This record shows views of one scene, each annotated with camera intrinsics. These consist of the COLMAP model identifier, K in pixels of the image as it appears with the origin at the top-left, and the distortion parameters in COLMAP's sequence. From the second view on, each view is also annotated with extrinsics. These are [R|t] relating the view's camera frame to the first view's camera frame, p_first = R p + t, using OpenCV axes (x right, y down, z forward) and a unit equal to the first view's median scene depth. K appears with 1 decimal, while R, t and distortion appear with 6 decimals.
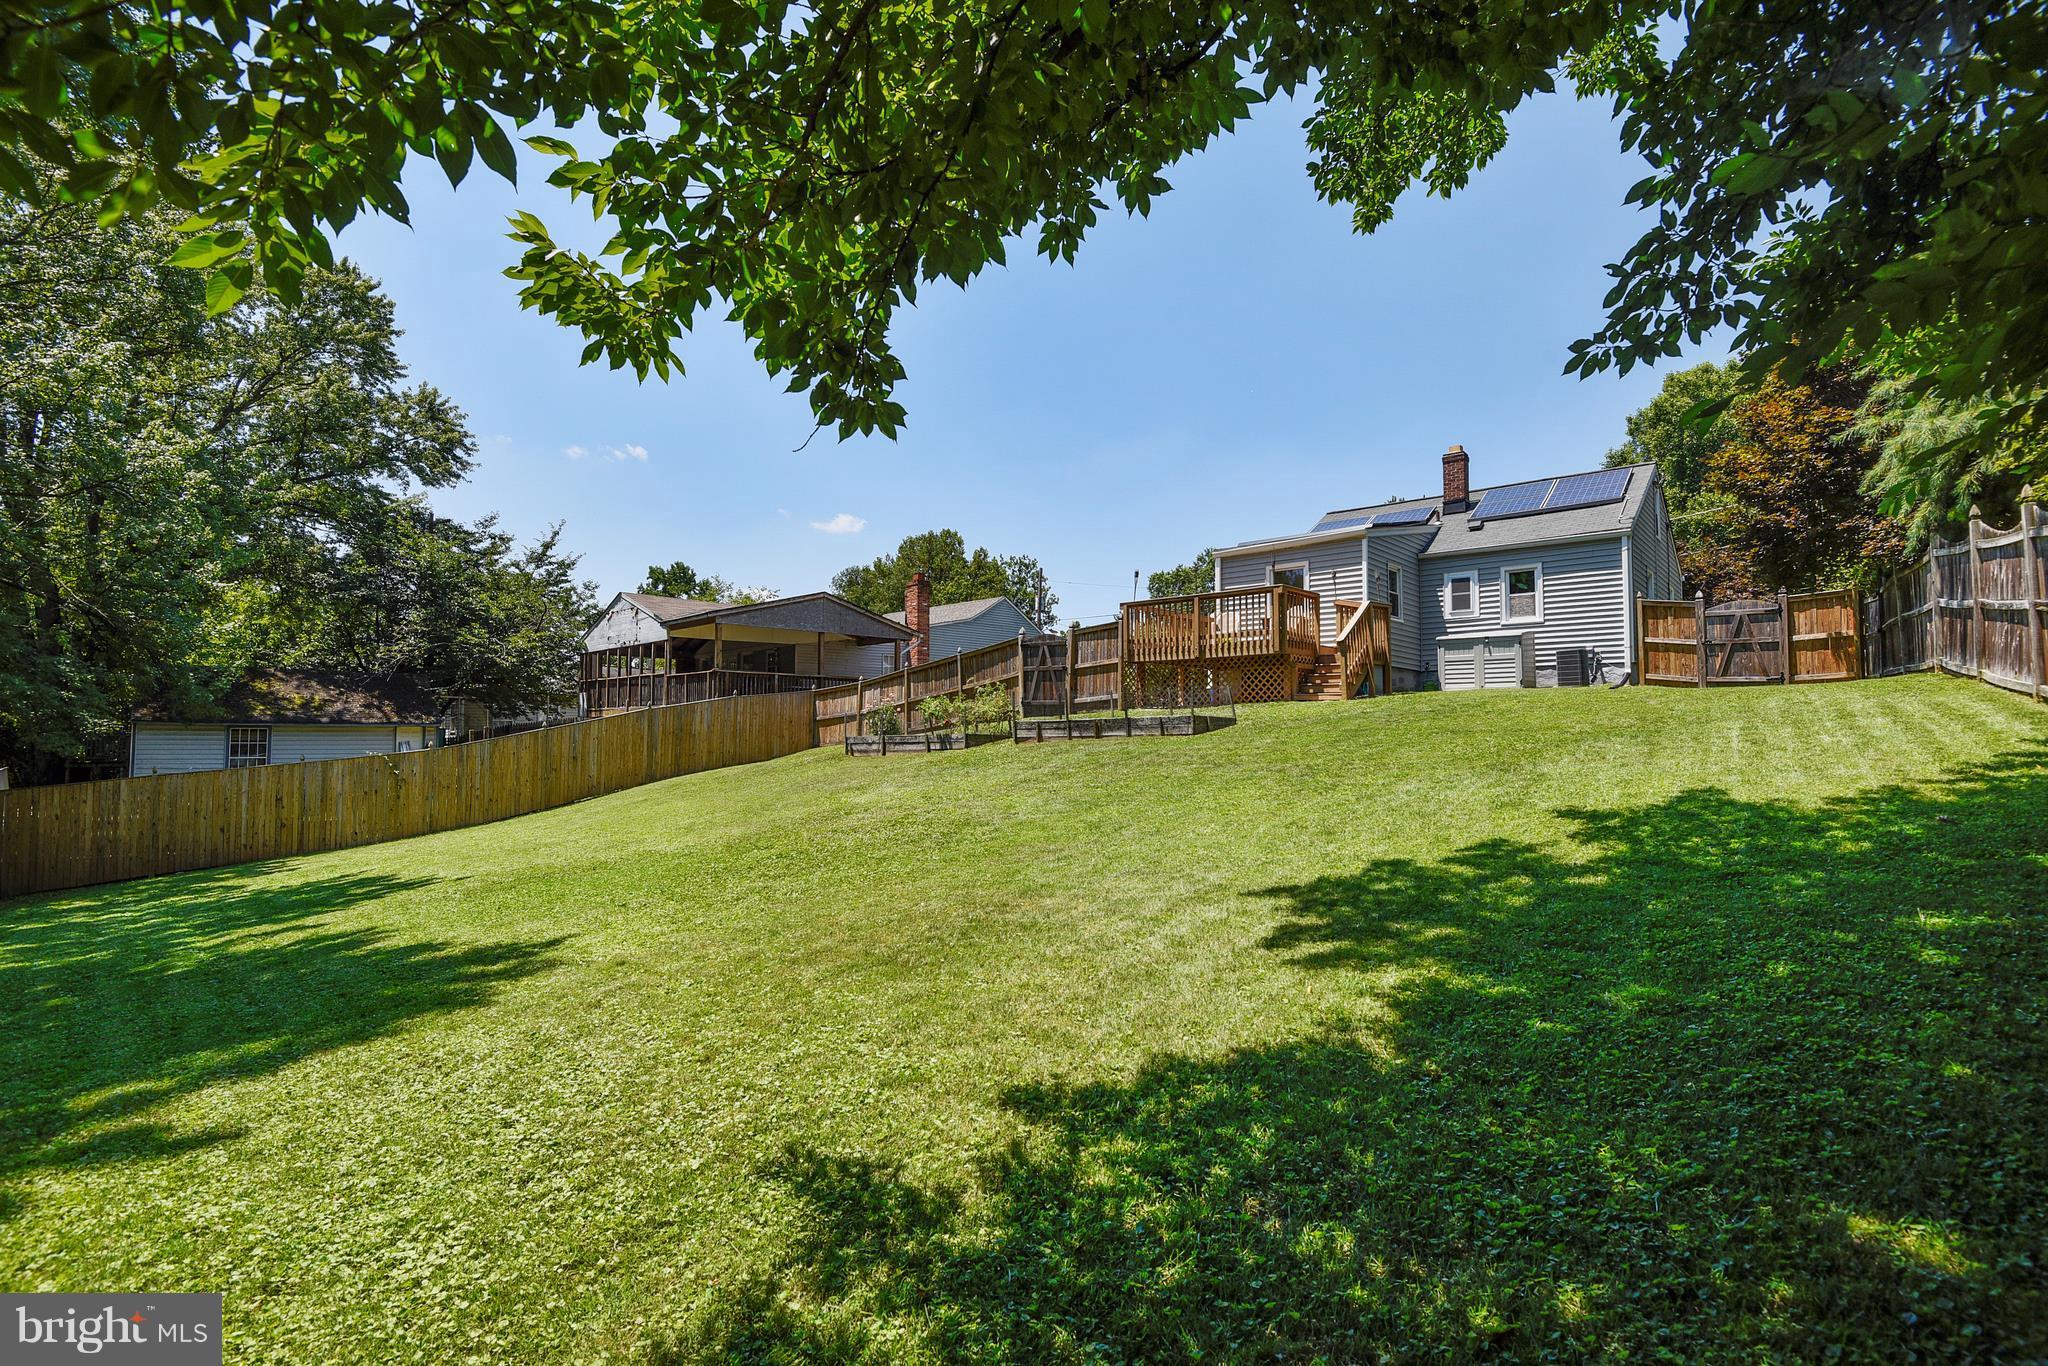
lens RADIAL K [[907.6, 0, 1029.1], [0, 907.6, 688.0], [0, 0, 1]] dist [-0.018012, -0.027215]
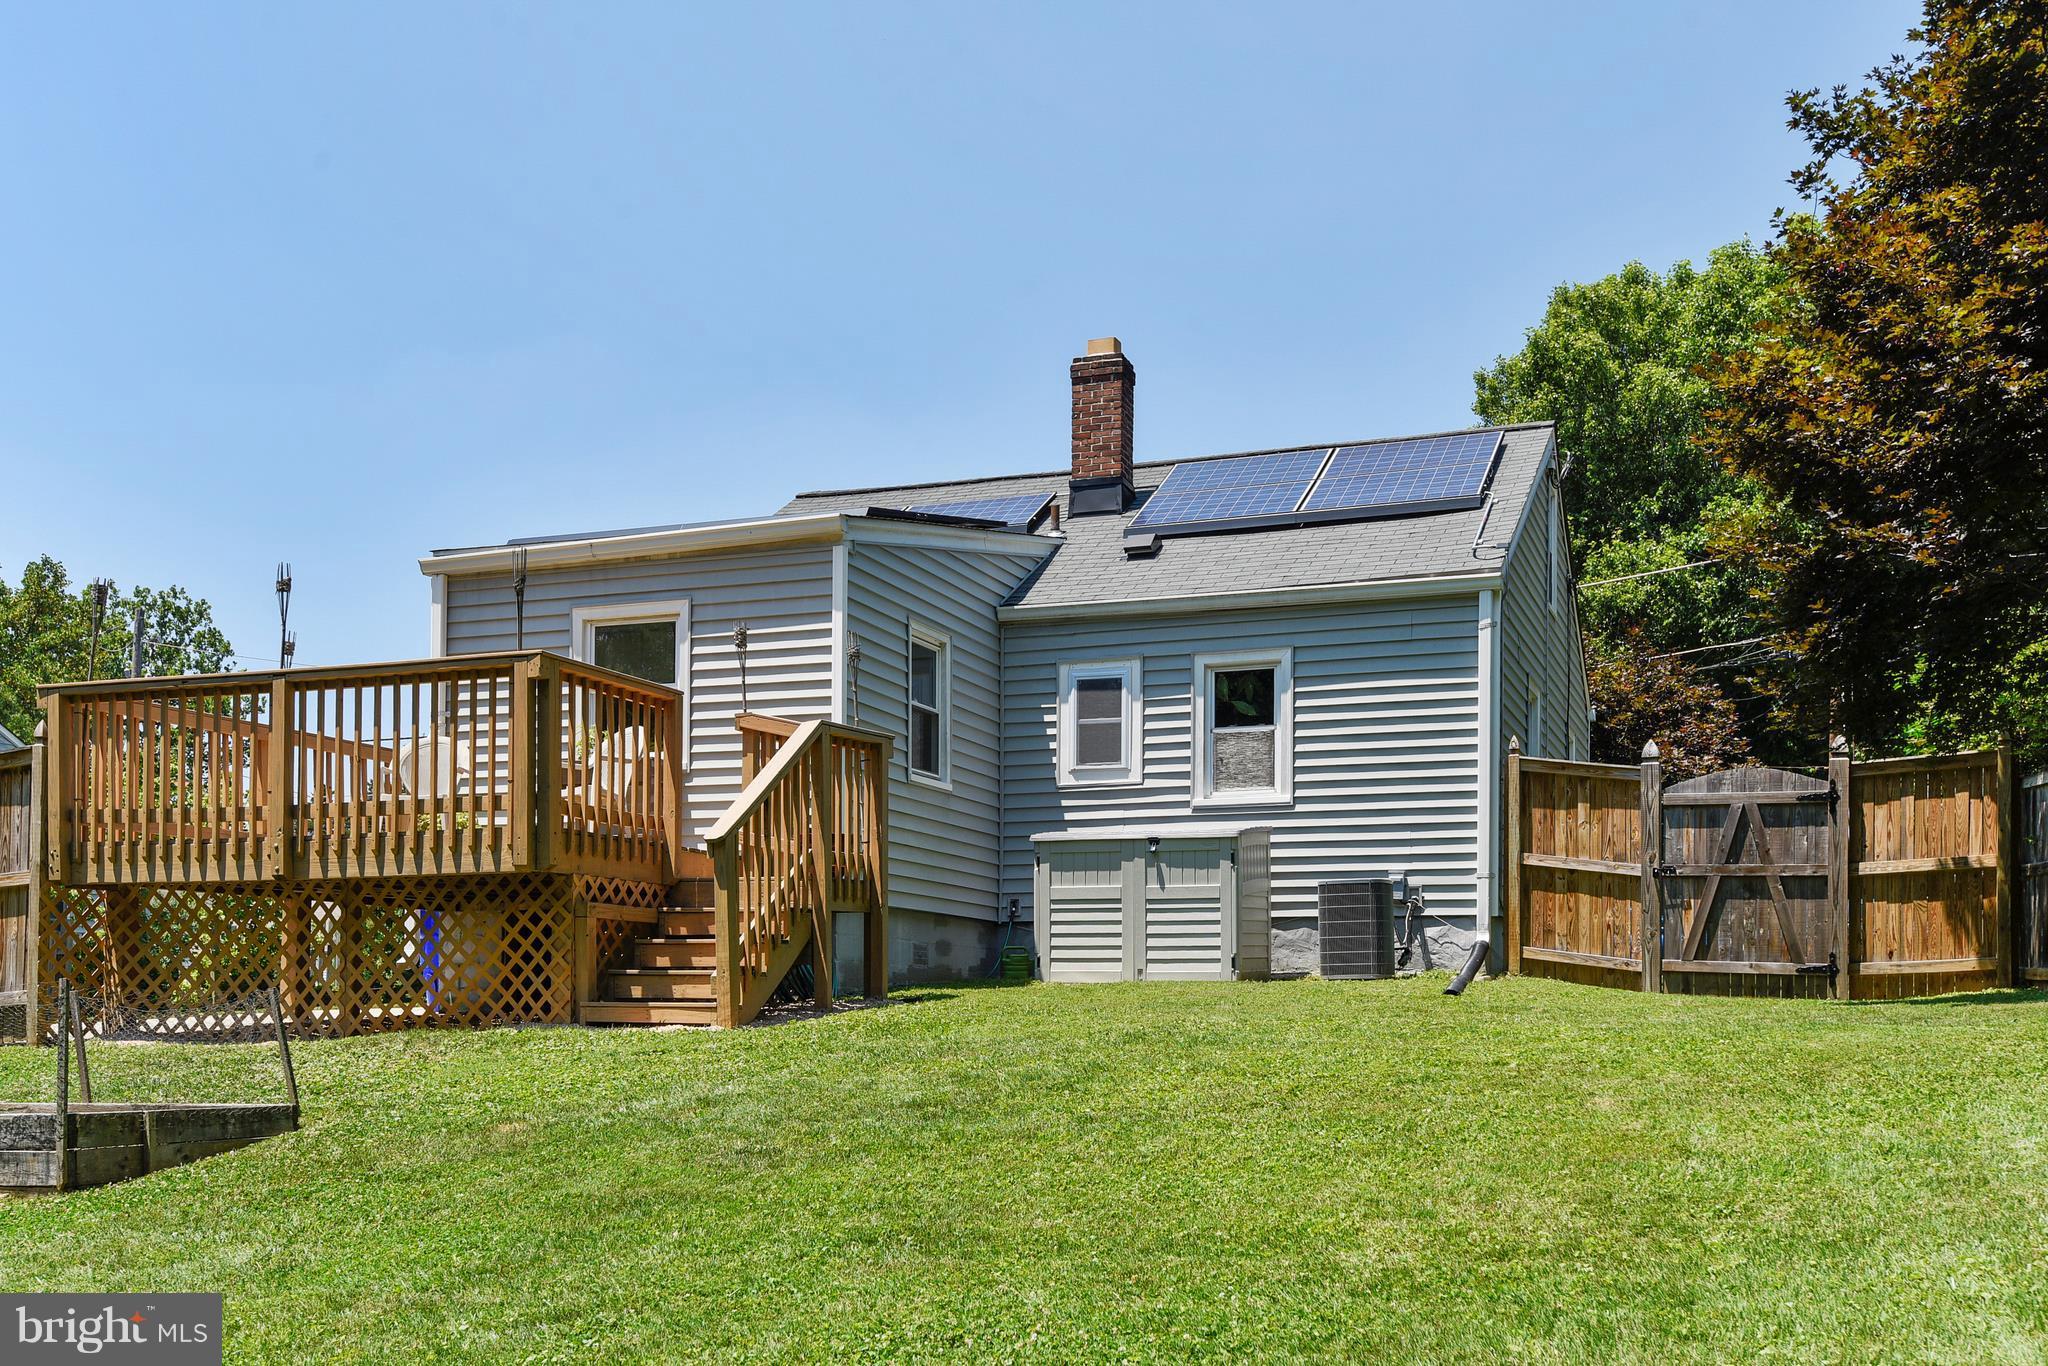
lens RADIAL K [[1998.5, 0, 1022.9], [0, 1998.5, 975.6], [0, 0, 1]] dist [0.014543, -0.010503]
pose [[0.928544, 0.008670, 0.371121, 0.157830], [-0.019184, 0.999512, 0.024649, -0.020230], [-0.370726, -0.030007, 0.928257, 0.262465]]
